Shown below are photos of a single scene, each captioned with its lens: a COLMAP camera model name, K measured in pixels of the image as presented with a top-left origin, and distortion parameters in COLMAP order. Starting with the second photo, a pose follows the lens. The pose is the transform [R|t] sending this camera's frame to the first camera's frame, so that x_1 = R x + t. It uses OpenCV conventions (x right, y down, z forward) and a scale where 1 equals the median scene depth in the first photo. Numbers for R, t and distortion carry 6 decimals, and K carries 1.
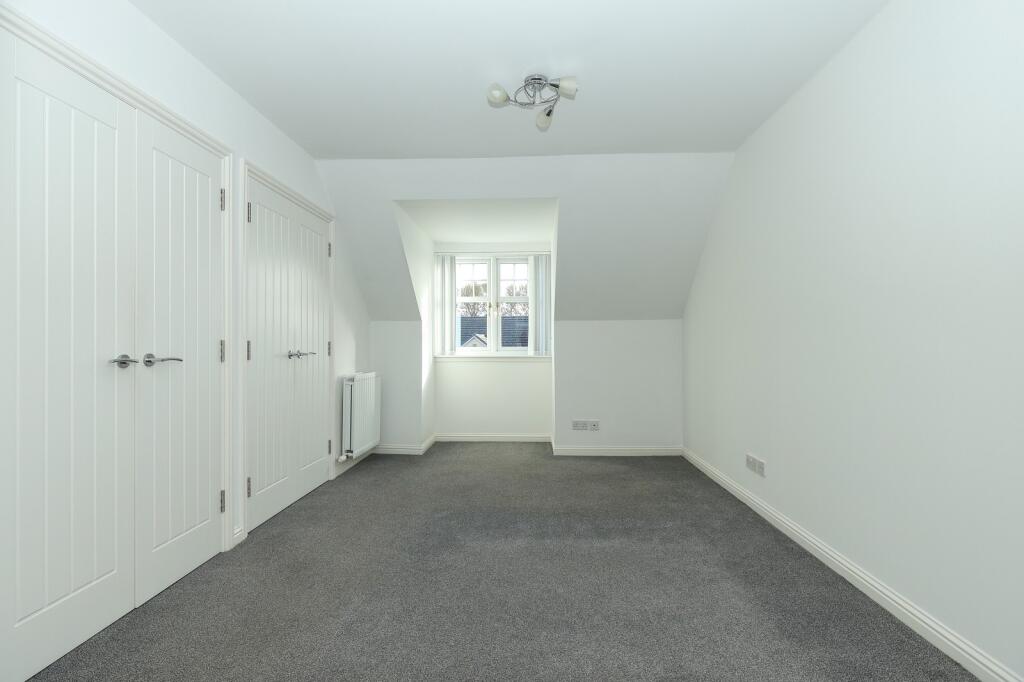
lens RADIAL K [[481.2, 0, 515.0], [0, 481.2, 340.9], [0, 0, 1]] dist [0.005334, 0.001122]
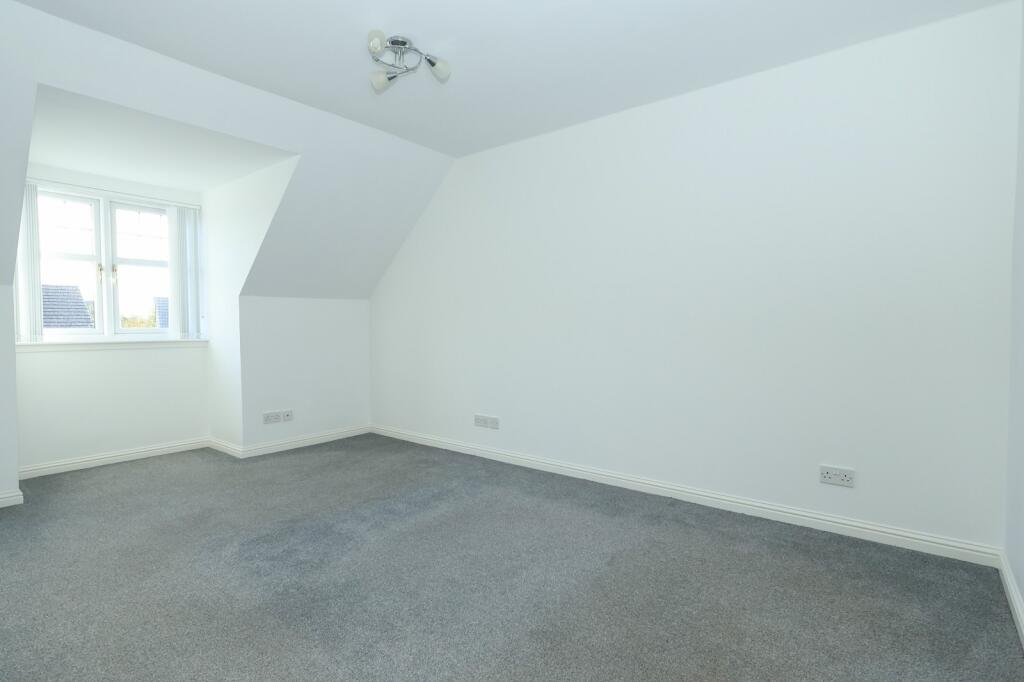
lens RADIAL K [[481.2, 0, 546.8], [0, 481.2, 337.4], [0, 0, 1]] dist [0.005334, 0.001122]
pose [[0.603520, -0.022032, 0.797043, -0.335059], [-0.005940, 0.999466, 0.032125, 0.000779], [-0.797326, -0.024123, 0.603067, 0.117574]]
